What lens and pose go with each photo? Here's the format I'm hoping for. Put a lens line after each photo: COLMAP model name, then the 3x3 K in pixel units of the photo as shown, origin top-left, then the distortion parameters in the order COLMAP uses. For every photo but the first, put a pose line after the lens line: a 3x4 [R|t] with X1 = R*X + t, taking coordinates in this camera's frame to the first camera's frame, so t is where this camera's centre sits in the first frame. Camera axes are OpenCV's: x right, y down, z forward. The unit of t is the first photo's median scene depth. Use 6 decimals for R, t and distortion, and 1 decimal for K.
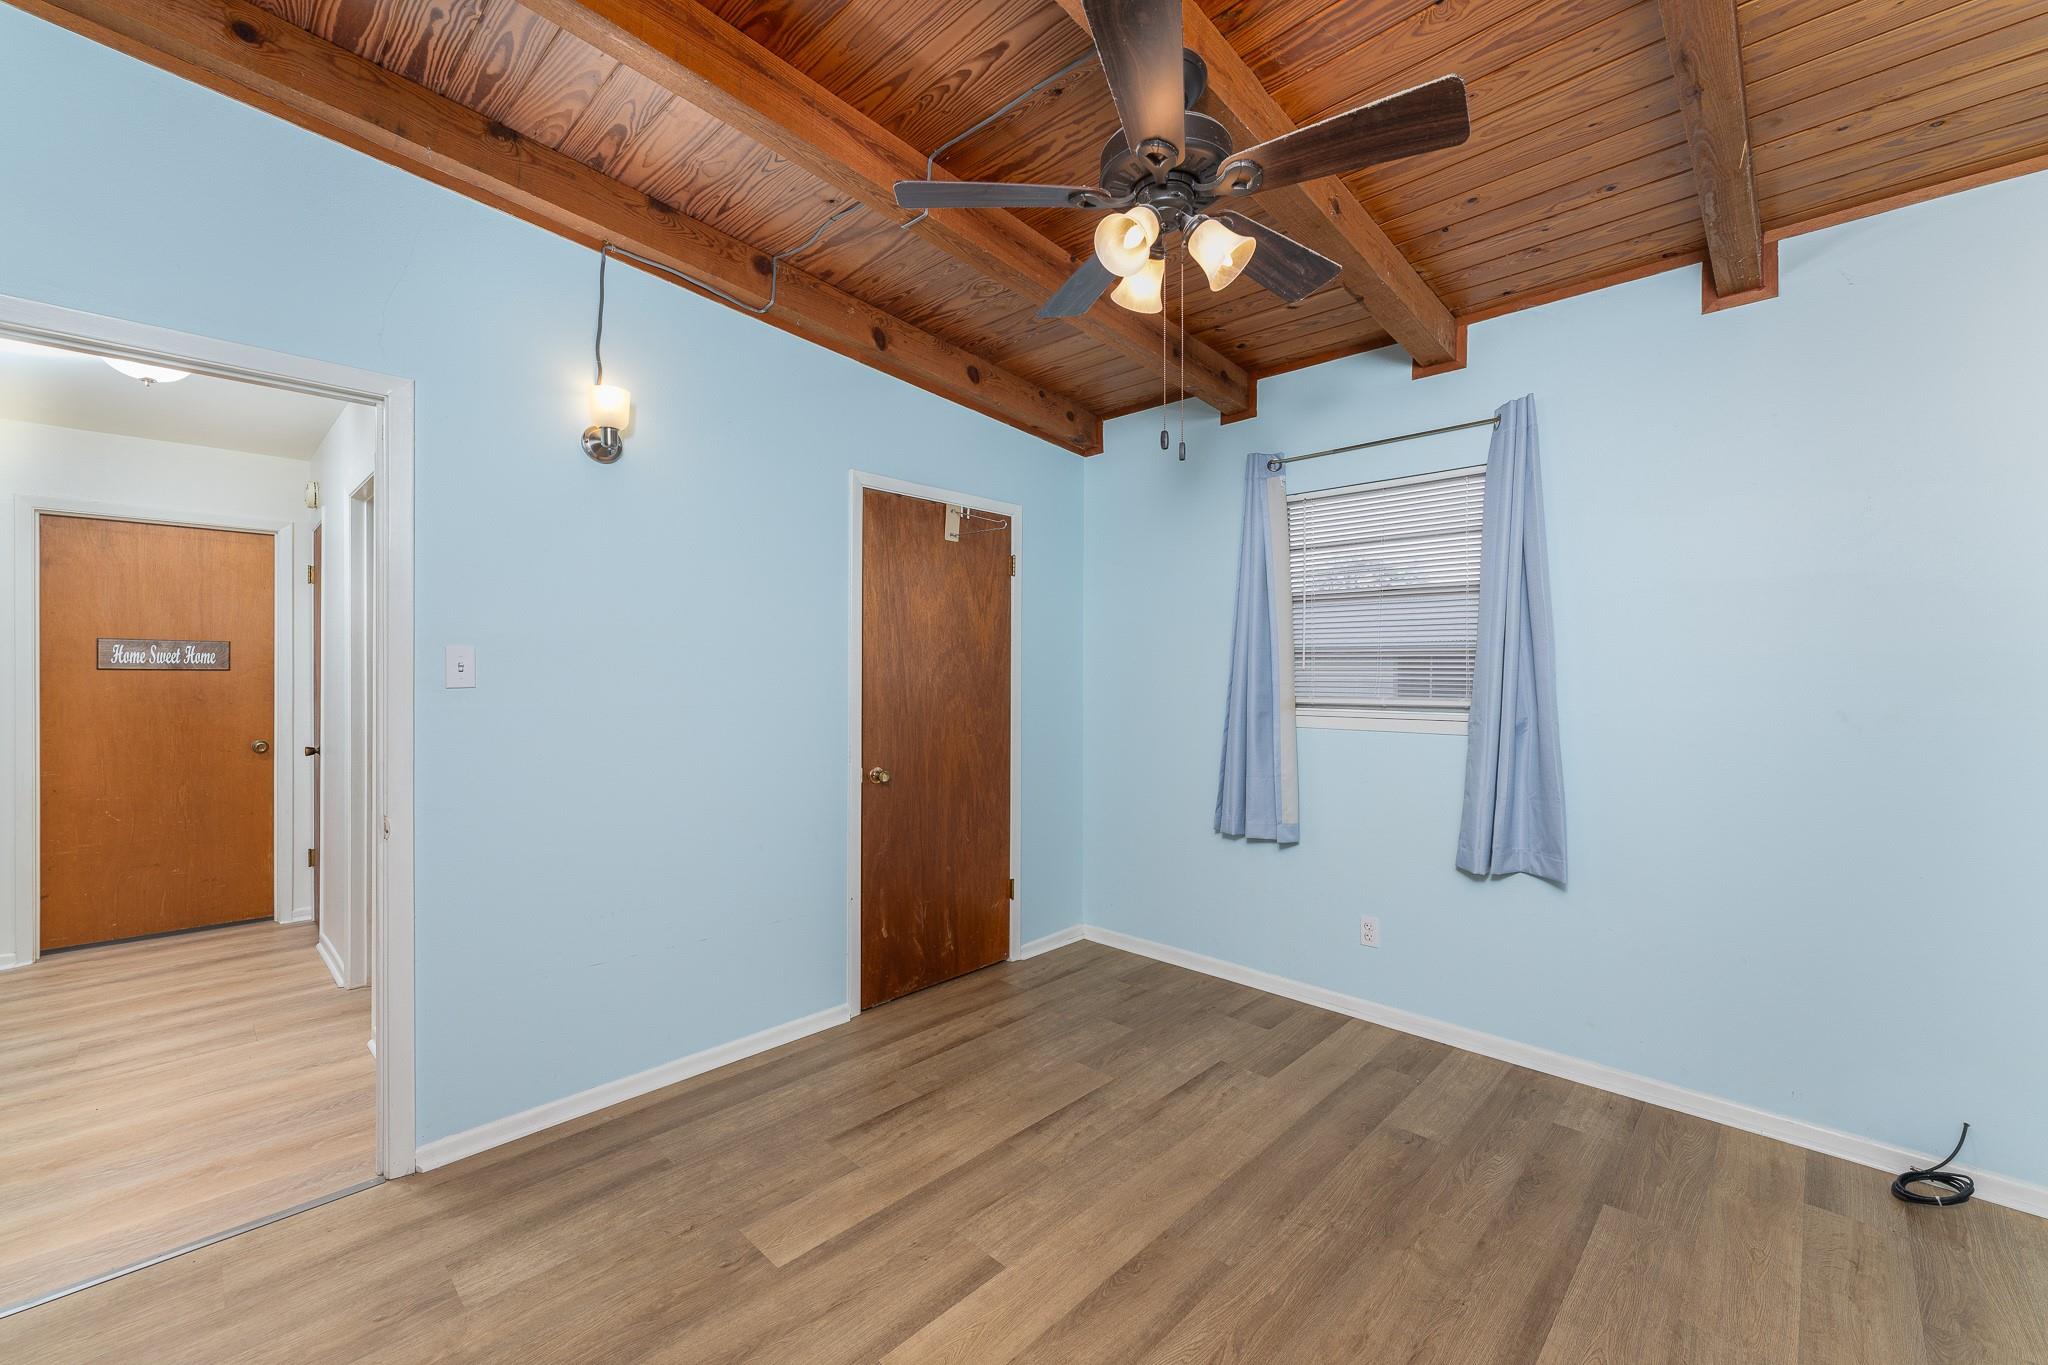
lens RADIAL K [[815.1, 0, 1024.8], [0, 815.1, 684.6], [0, 0, 1]] dist [0.000101, -0.000090]
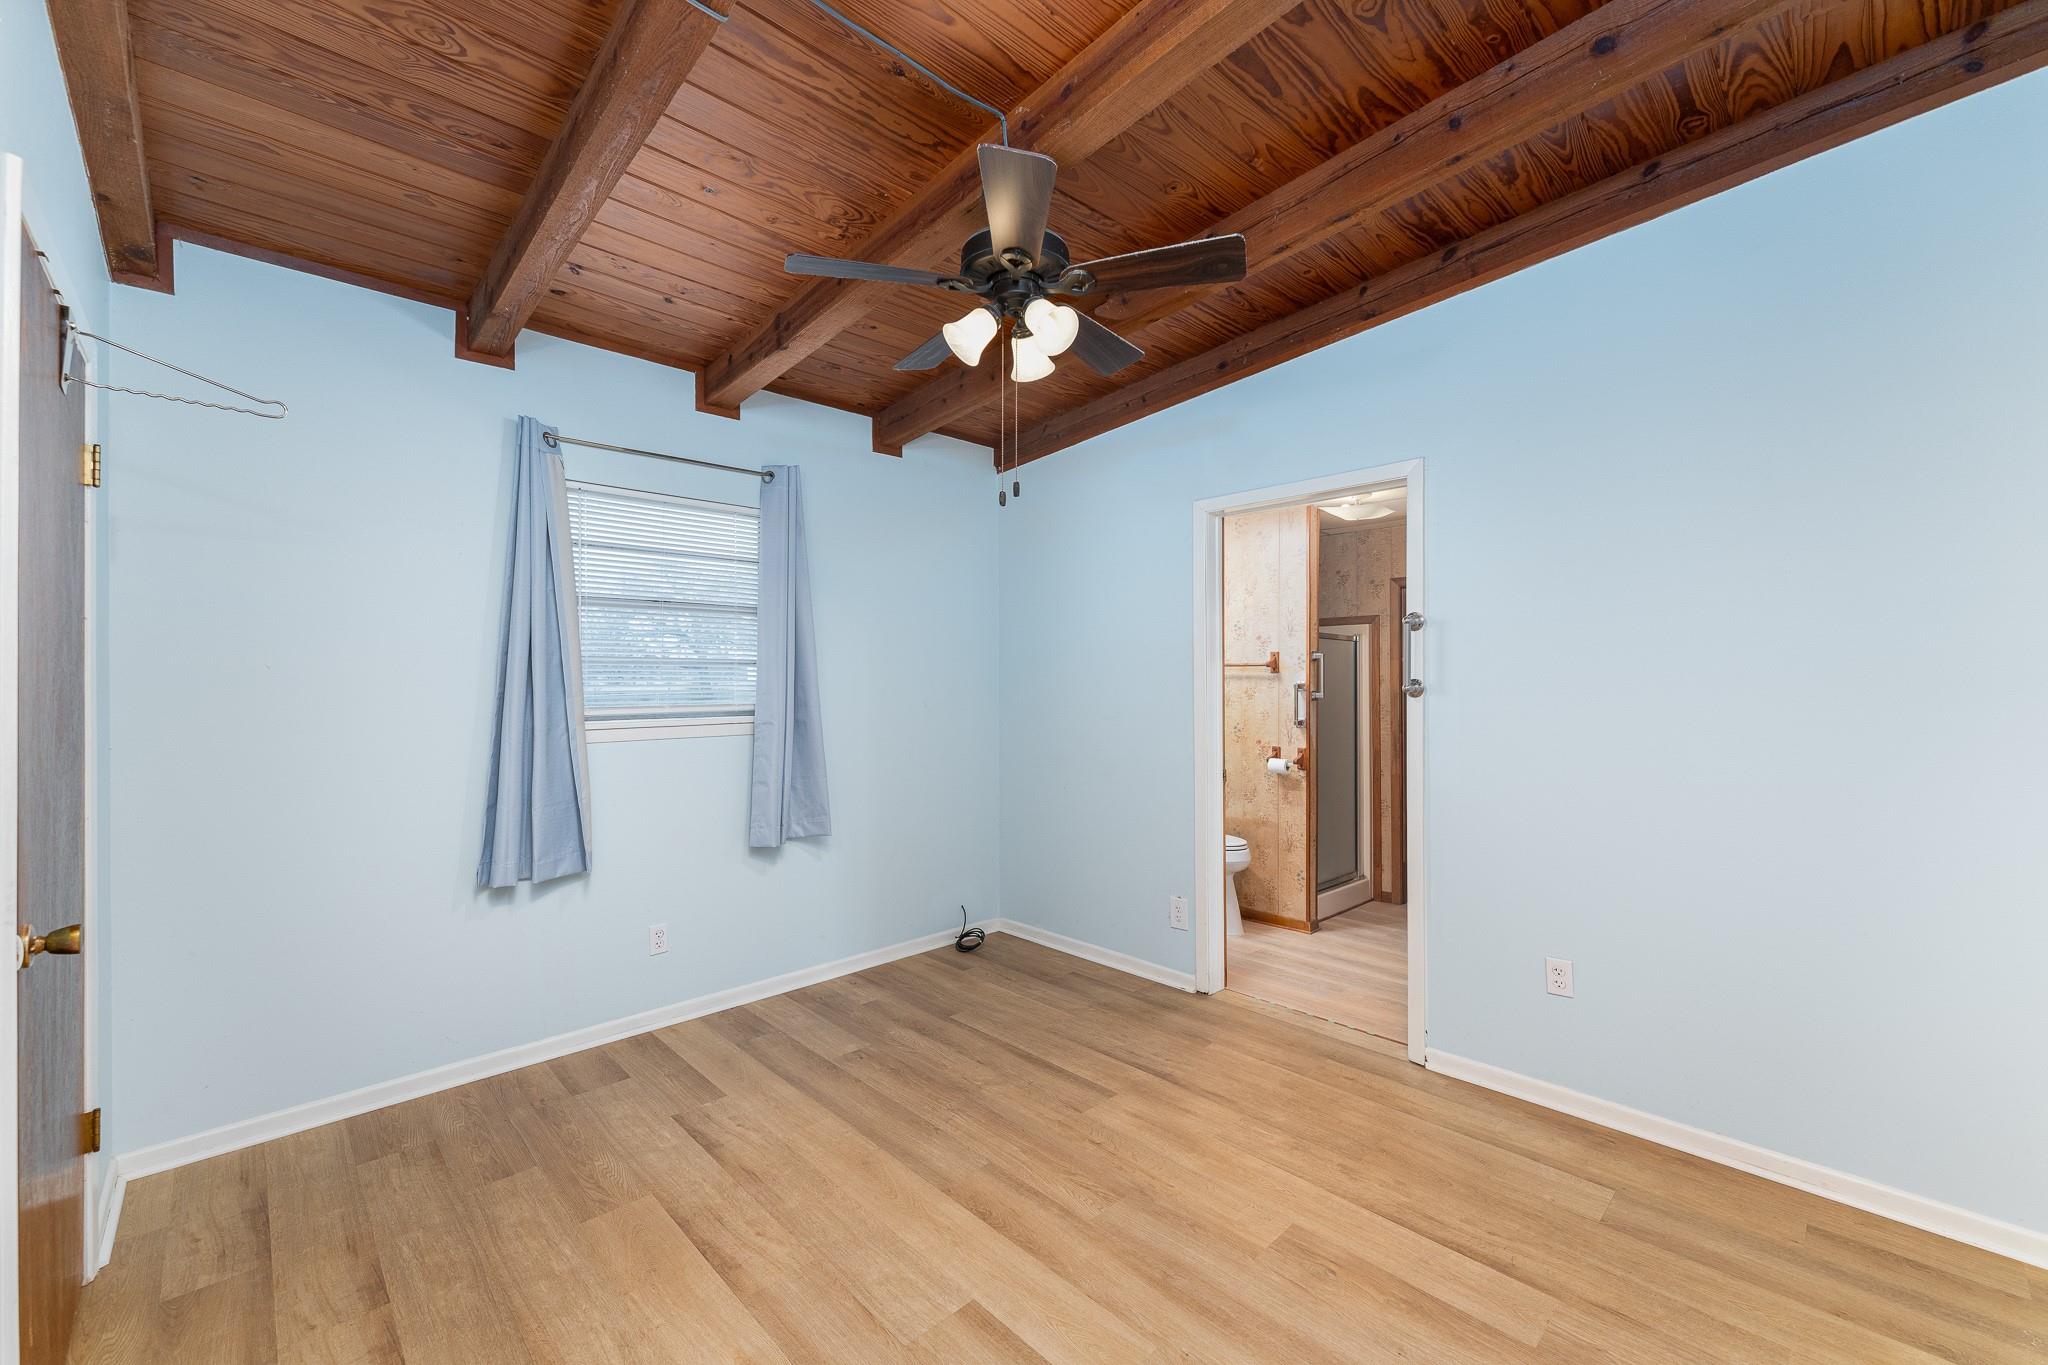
lens RADIAL K [[815.1, 0, 1001.8], [0, 815.1, 684.2], [0, 0, 1]] dist [0.000101, -0.000090]
pose [[0.068347, -0.004934, 0.997649, -0.712285], [0.021393, 0.999765, 0.003479, -0.007752], [-0.997432, 0.021105, 0.068436, 0.649633]]
